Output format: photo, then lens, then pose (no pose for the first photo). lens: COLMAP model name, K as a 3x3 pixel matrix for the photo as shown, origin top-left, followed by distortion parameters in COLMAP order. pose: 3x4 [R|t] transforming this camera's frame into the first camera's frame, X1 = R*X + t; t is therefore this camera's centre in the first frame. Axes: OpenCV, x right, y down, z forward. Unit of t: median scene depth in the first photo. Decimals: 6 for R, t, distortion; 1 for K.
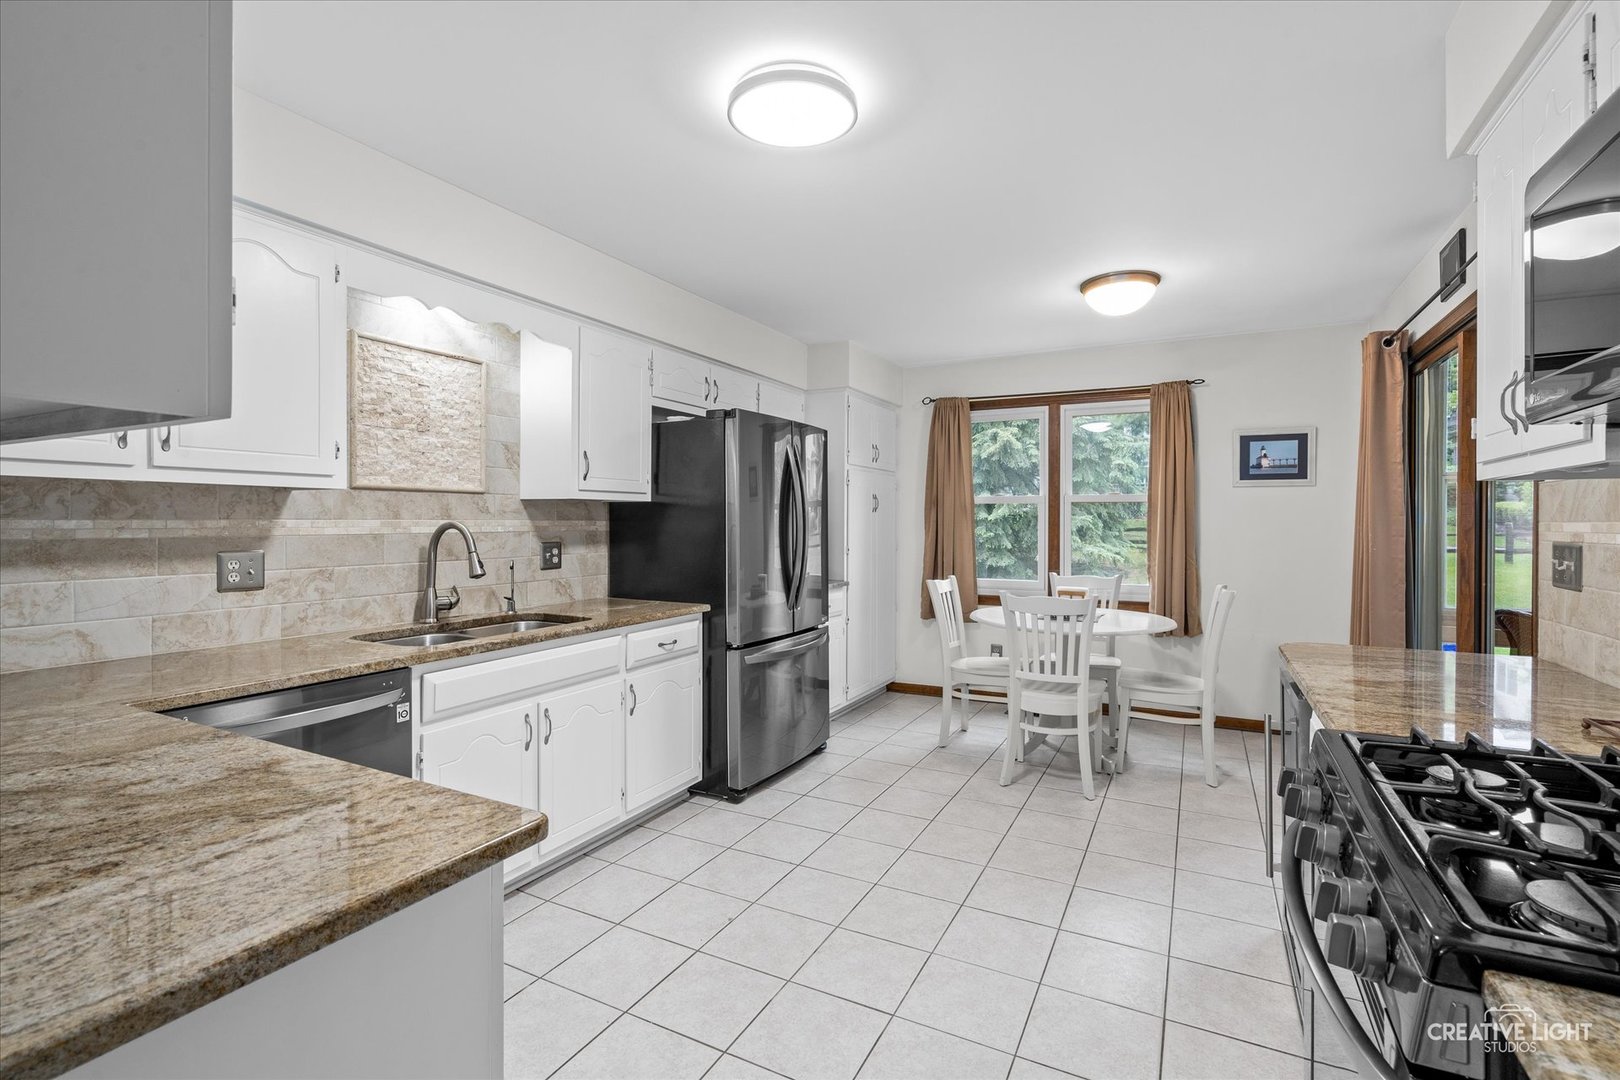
lens RADIAL K [[739.4, 0, 816.6], [0, 739.4, 526.0], [0, 0, 1]] dist [0.004486, 0.000304]
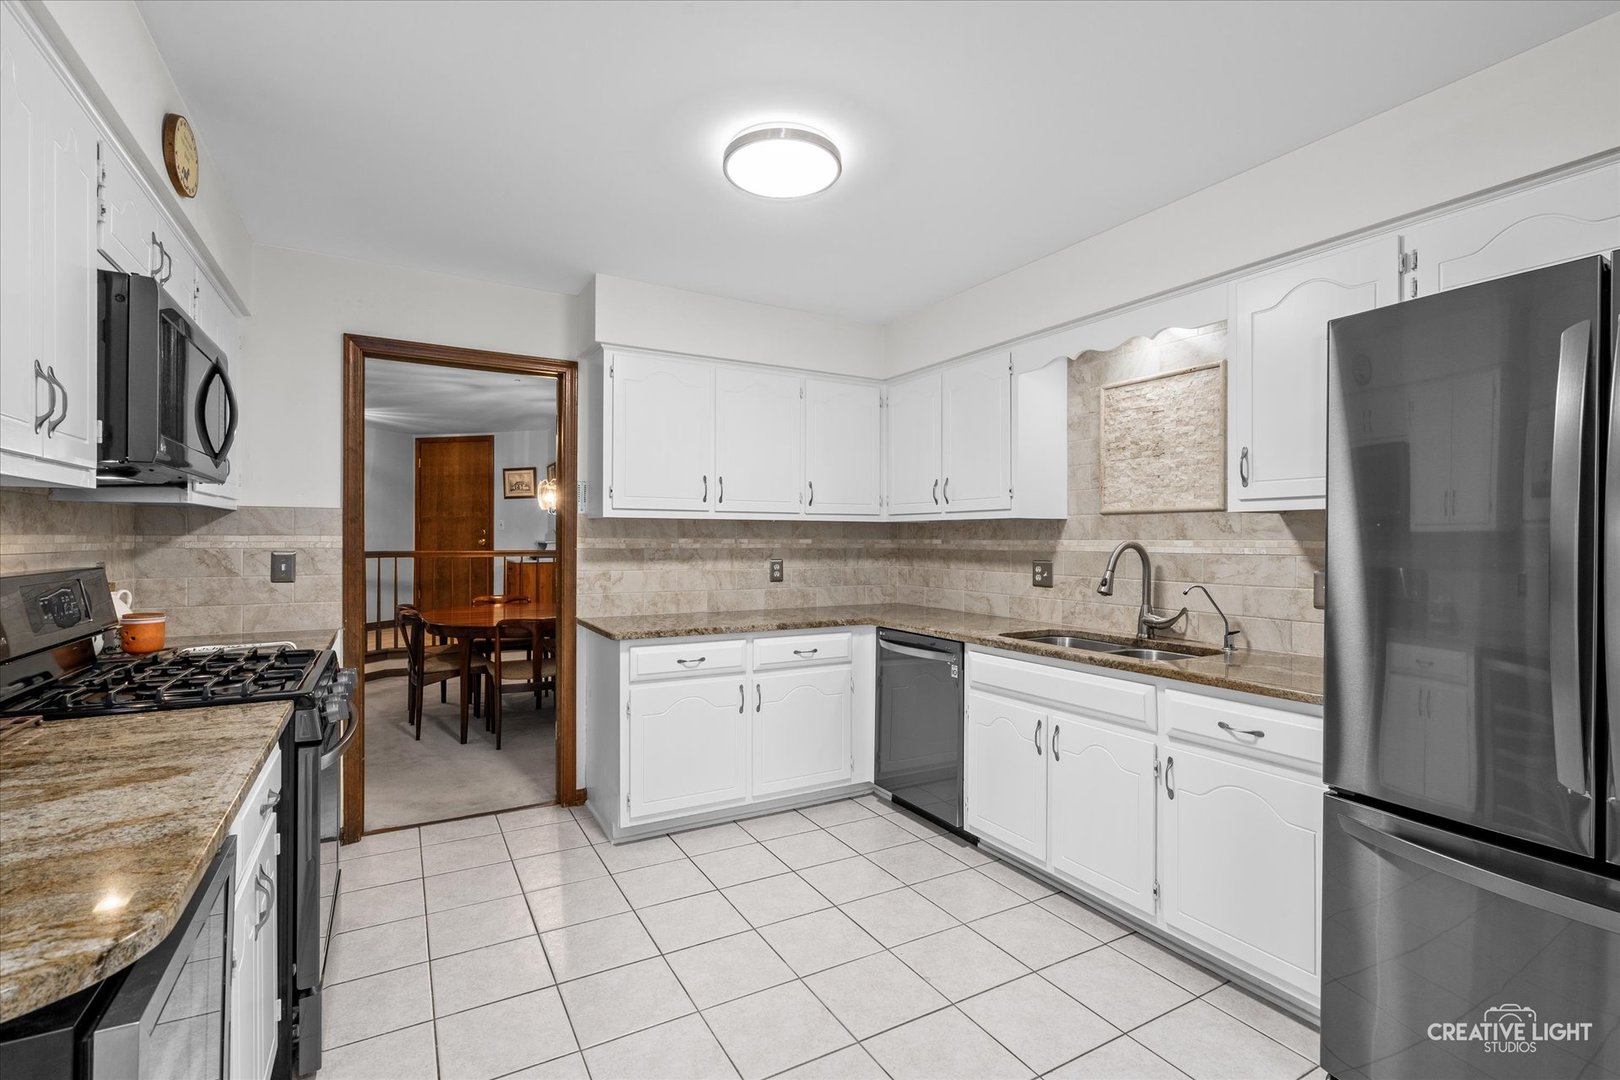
lens RADIAL K [[739.4, 0, 816.4], [0, 739.4, 539.9], [0, 0, 1]] dist [0.004486, 0.000304]
pose [[-0.535320, -0.004579, -0.844637, 0.643268], [-0.010637, 0.999943, 0.001321, -0.004825], [0.844582, 0.009692, -0.535338, 1.215158]]
